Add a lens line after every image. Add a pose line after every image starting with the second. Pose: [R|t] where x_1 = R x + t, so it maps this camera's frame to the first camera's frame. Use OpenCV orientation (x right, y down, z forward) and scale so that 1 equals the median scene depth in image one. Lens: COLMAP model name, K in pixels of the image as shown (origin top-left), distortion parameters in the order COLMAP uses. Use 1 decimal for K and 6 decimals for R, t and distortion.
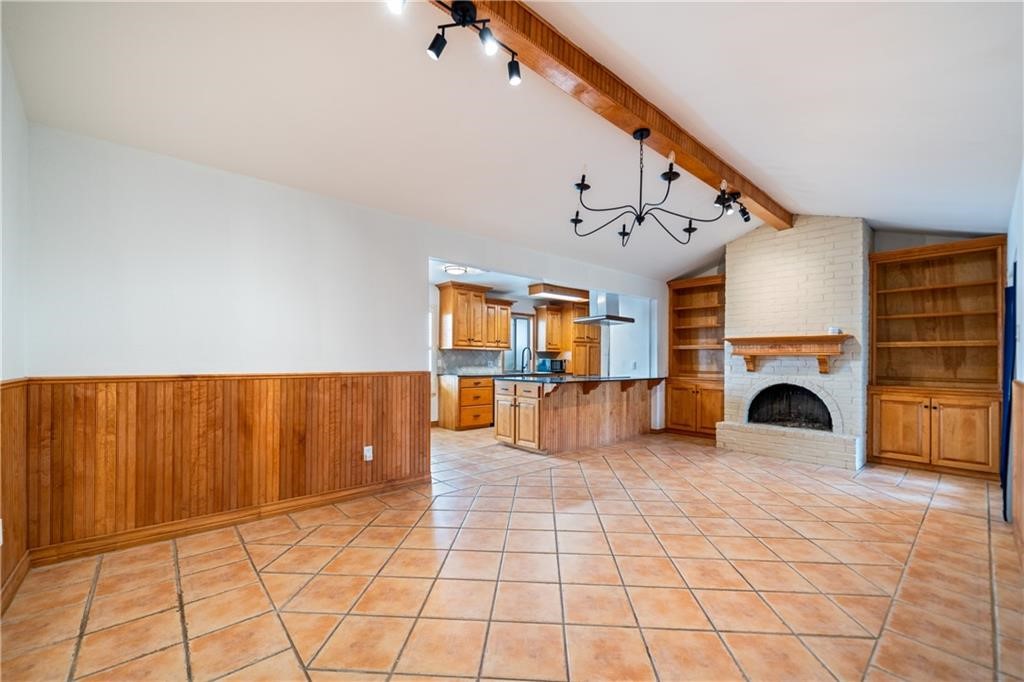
lens RADIAL K [[421.3, 0, 516.8], [0, 421.3, 354.8], [0, 0, 1]] dist [0.000132, -0.000582]
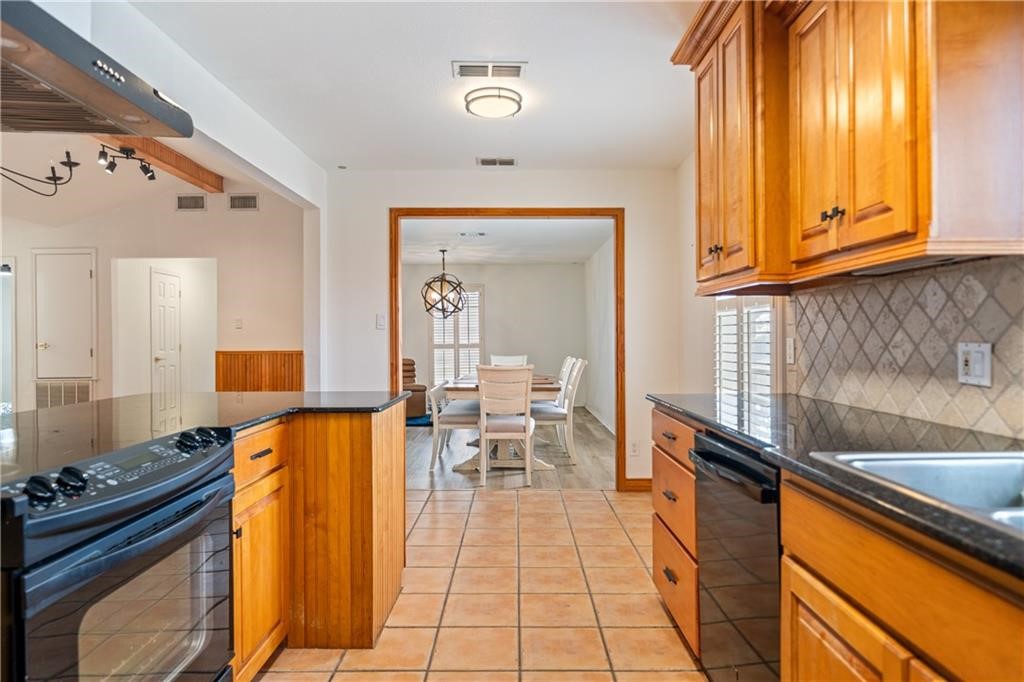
lens RADIAL K [[614.9, 0, 506.6], [0, 614.9, 339.0], [0, 0, 1]] dist [0.005479, -0.001129]
pose [[-0.666576, -0.001079, -0.745436, 0.292324], [0.012304, 0.999847, -0.012450, 0.020870], [0.745335, -0.017471, -0.666461, 1.528327]]
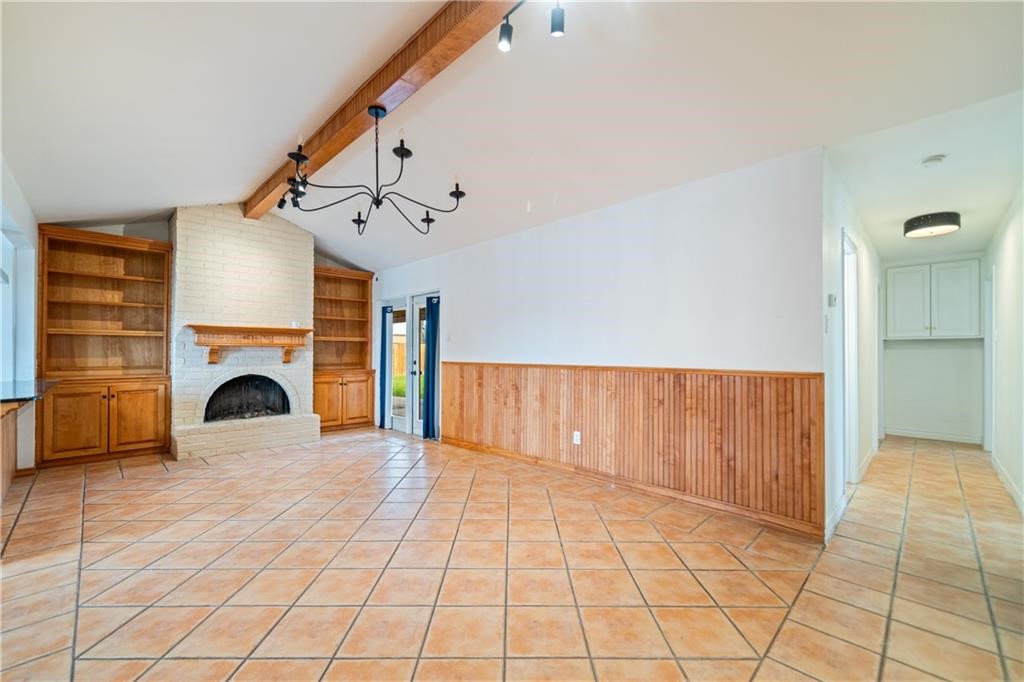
lens RADIAL K [[421.3, 0, 517.0], [0, 421.3, 346.1], [0, 0, 1]] dist [0.000132, -0.000582]
pose [[-0.070891, 0.006650, 0.997462, -0.390194], [-0.013259, 0.999883, -0.007608, 0.000401], [-0.997396, -0.013765, -0.070795, 0.440243]]
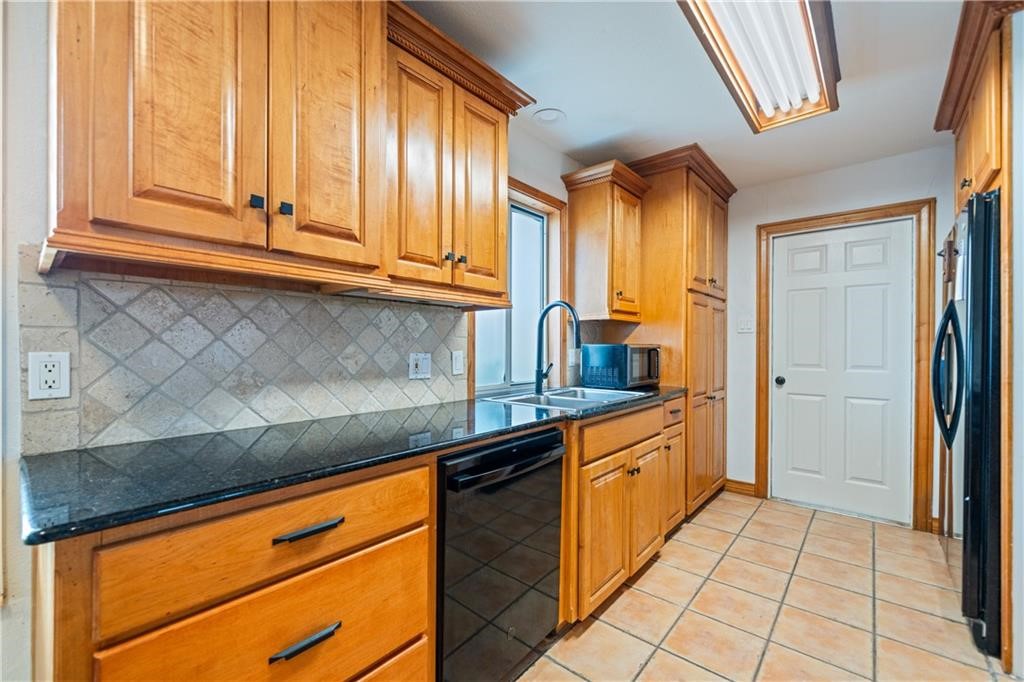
lens RADIAL K [[421.3, 0, 516.7], [0, 421.3, 347.3], [0, 0, 1]] dist [0.000132, -0.000582]
pose [[0.988959, -0.004760, 0.148115, -0.065840], [0.003061, 0.999927, 0.011699, 0.012952], [-0.148160, -0.011116, 0.988901, 1.139202]]
